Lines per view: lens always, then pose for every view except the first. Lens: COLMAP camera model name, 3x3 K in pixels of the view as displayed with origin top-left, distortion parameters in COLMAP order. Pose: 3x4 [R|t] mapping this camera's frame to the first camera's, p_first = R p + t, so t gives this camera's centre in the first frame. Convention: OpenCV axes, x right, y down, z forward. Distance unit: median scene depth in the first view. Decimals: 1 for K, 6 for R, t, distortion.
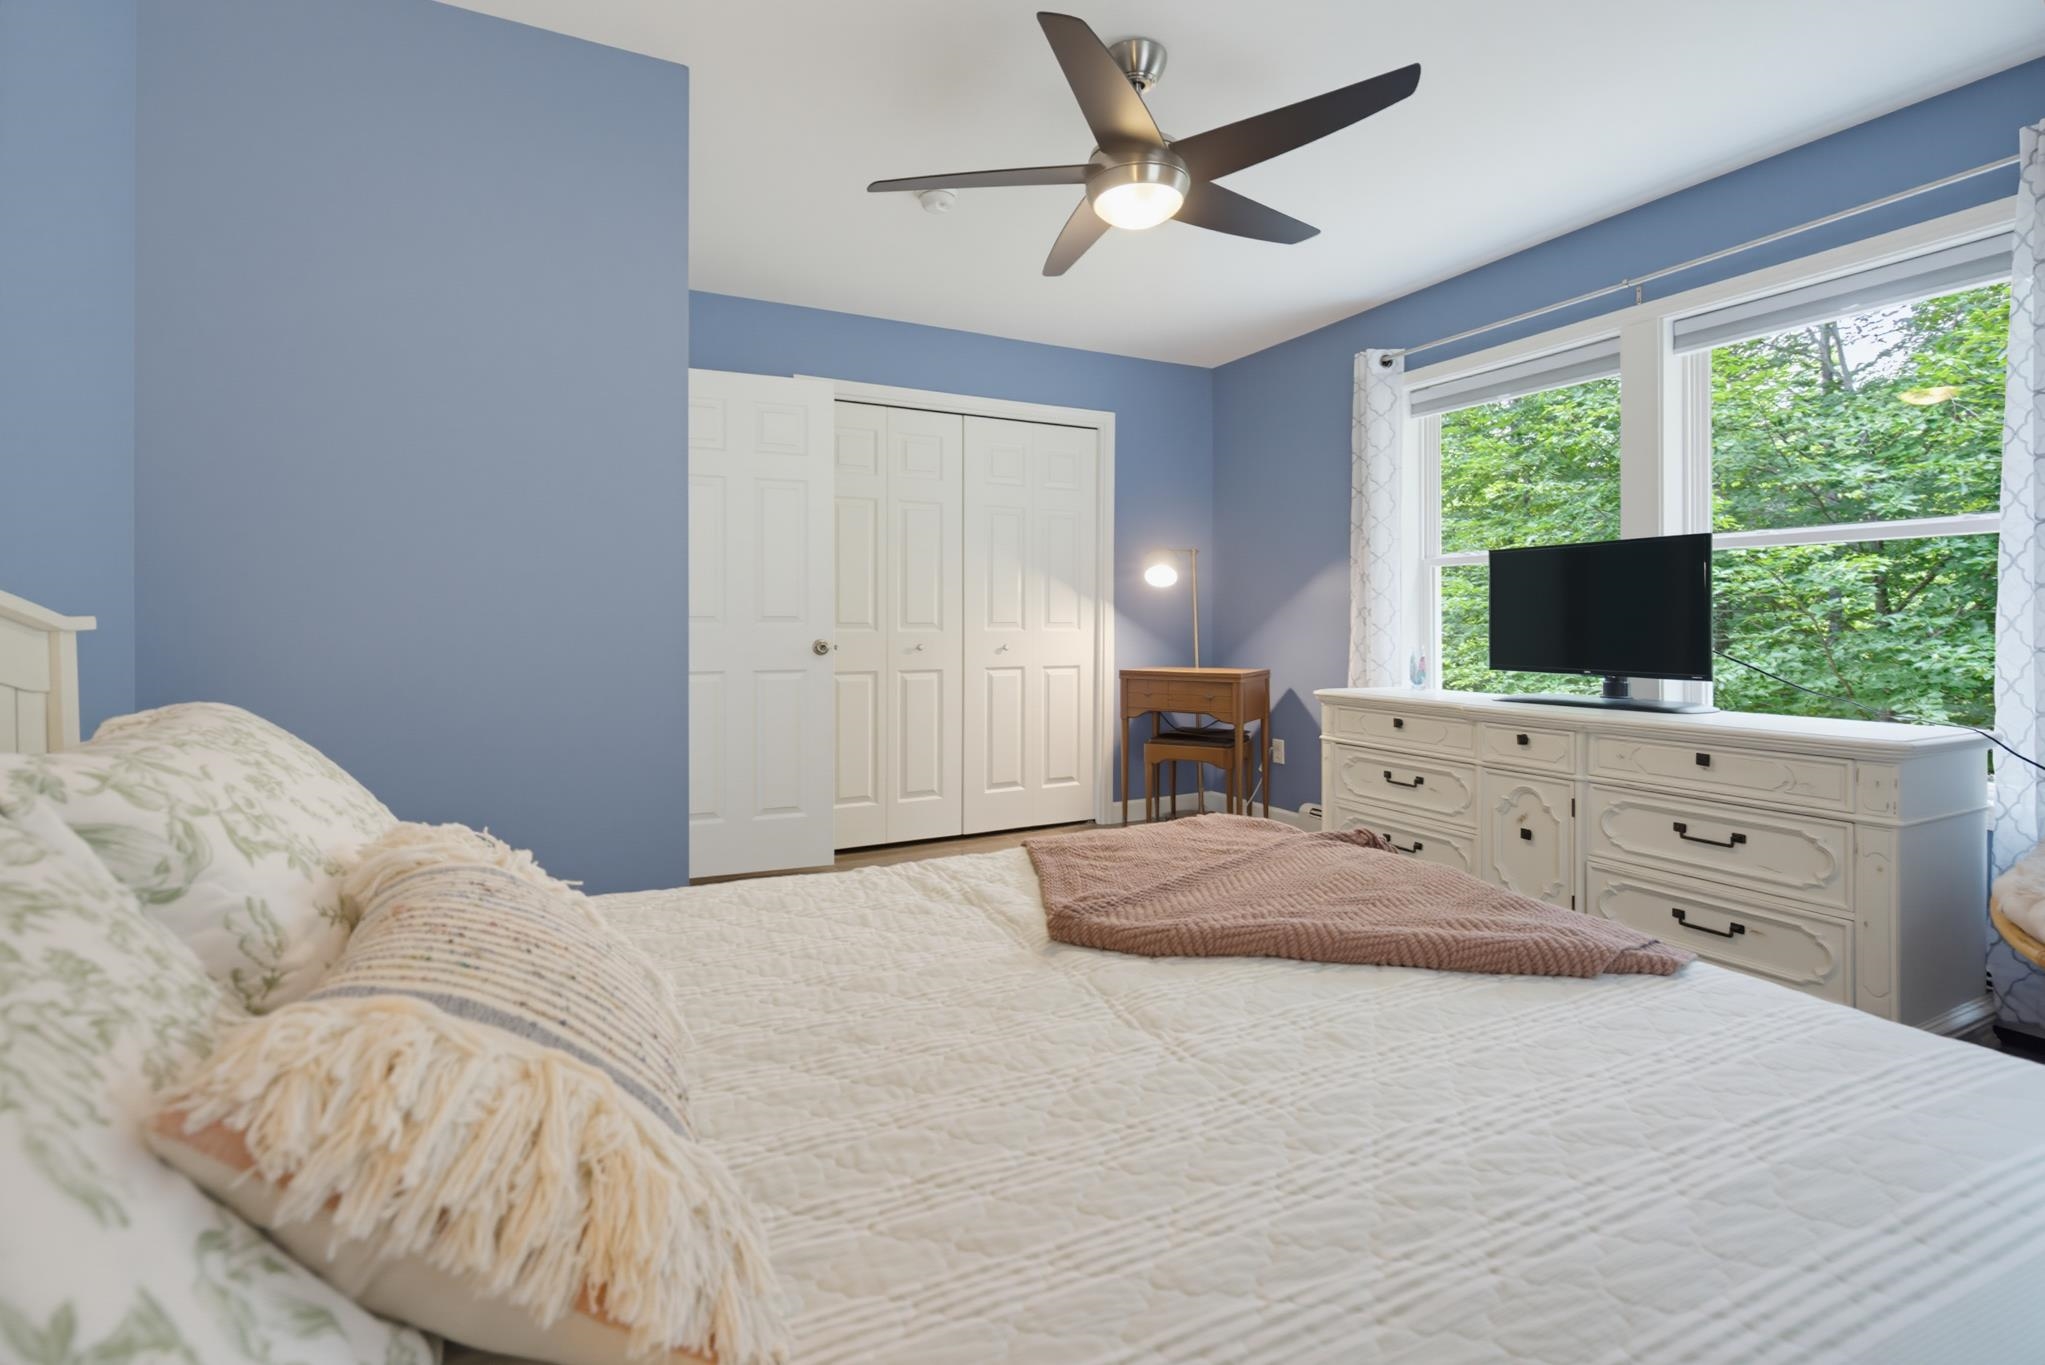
lens RADIAL K [[926.2, 0, 971.7], [0, 926.2, 618.9], [0, 0, 1]] dist [-0.001186, -0.001190]
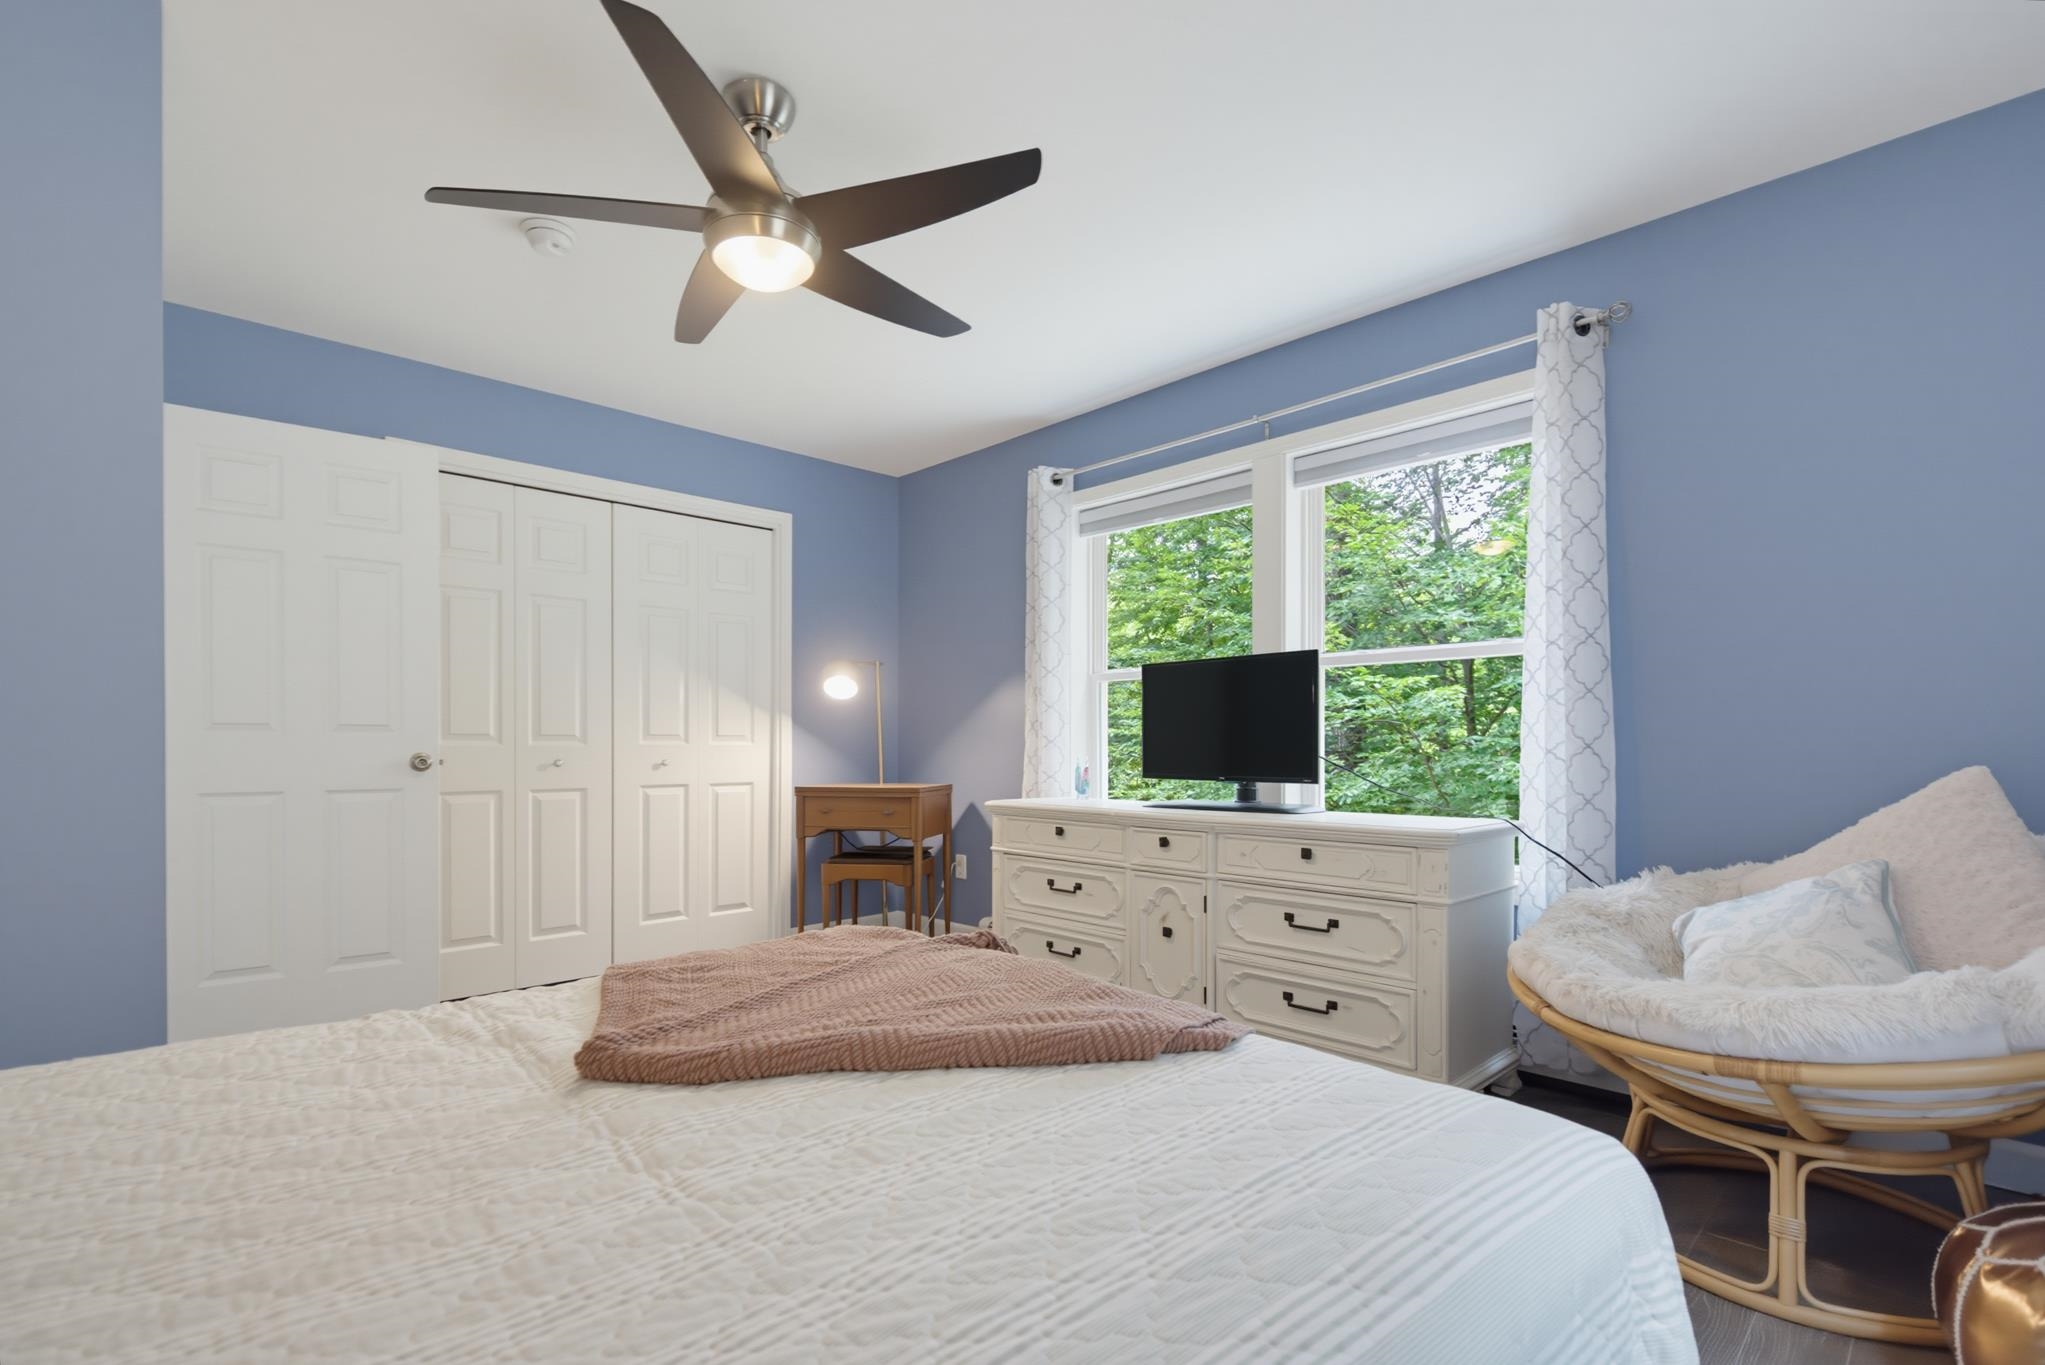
lens RADIAL K [[926.2, 0, 1000.6], [0, 926.2, 763.2], [0, 0, 1]] dist [-0.001186, -0.001190]
pose [[0.958379, -0.005804, 0.285439, 0.135362], [0.003444, 0.999956, 0.008767, 0.035159], [-0.285478, -0.007419, 0.958357, 0.055822]]
